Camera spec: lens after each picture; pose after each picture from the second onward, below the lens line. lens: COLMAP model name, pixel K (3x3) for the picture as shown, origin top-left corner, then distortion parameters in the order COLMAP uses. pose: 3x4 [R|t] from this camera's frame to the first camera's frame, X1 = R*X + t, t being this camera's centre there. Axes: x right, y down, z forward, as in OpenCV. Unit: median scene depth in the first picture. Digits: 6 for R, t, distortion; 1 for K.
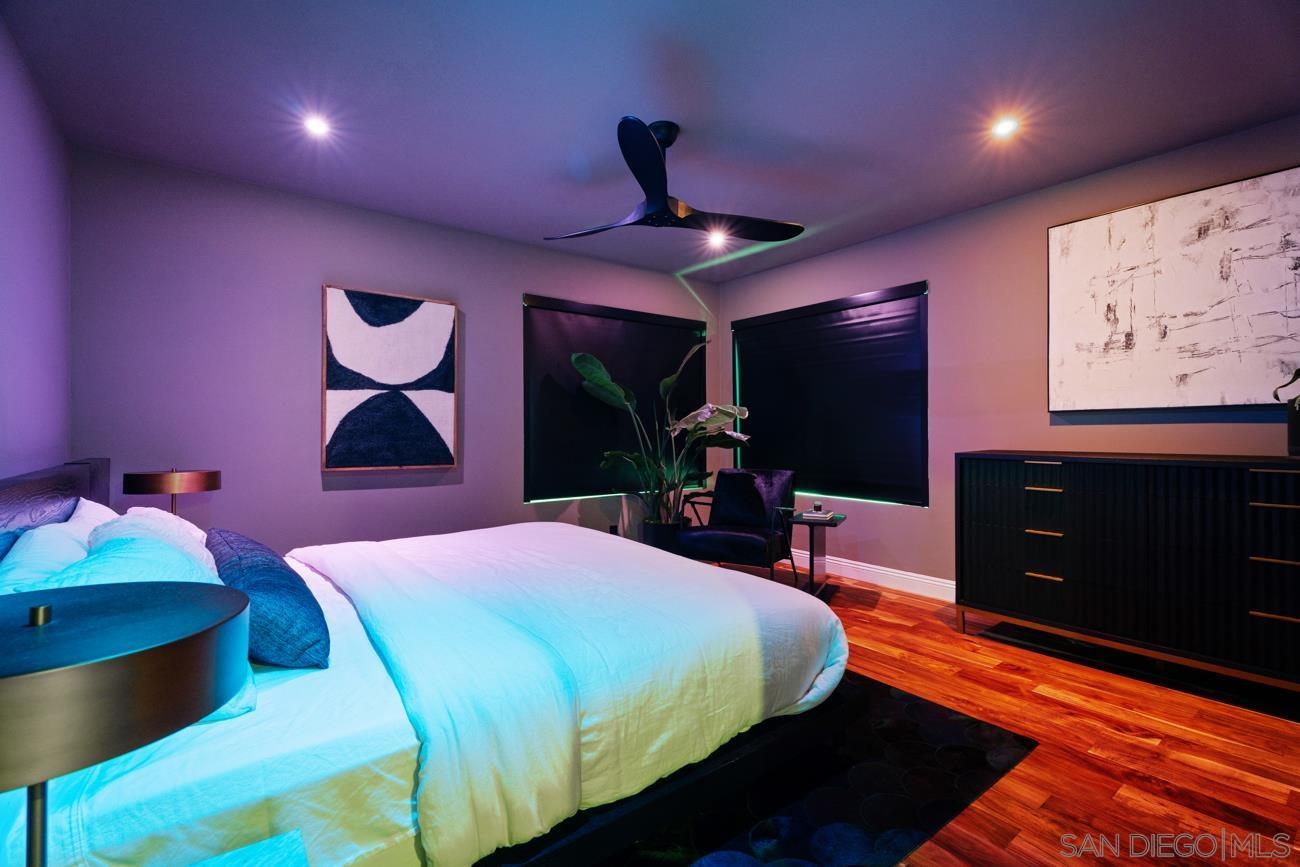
lens RADIAL K [[576.5, 0, 650.2], [0, 576.5, 431.8], [0, 0, 1]] dist [0.001710, -0.000570]
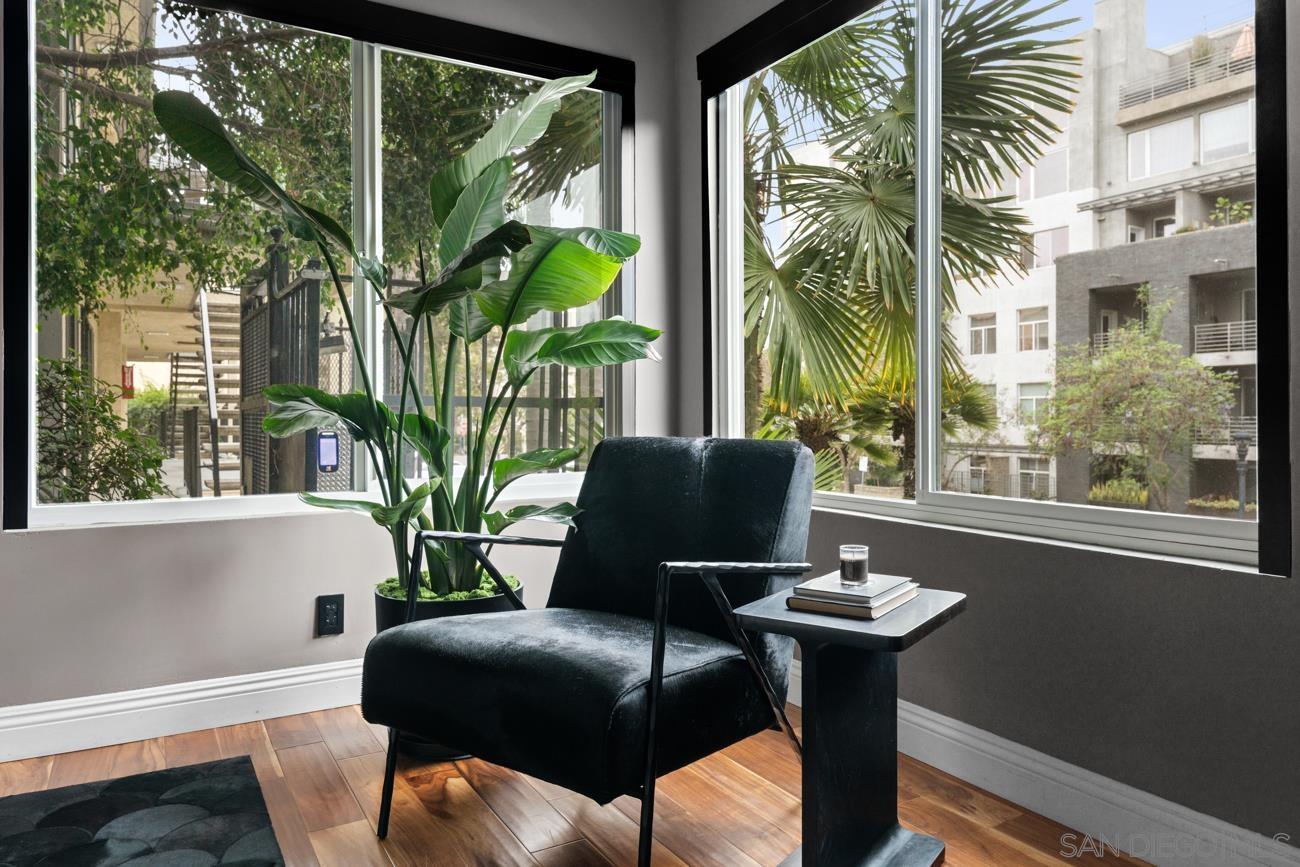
lens RADIAL K [[878.2, 0, 654.3], [0, 878.2, 419.4], [0, 0, 1]] dist [0.009902, -0.019510]
pose [[0.992345, 0.000889, -0.123496, 0.324593], [0.000131, 0.999966, 0.008252, 0.074544], [0.123499, -0.008205, 0.992311, 0.746306]]
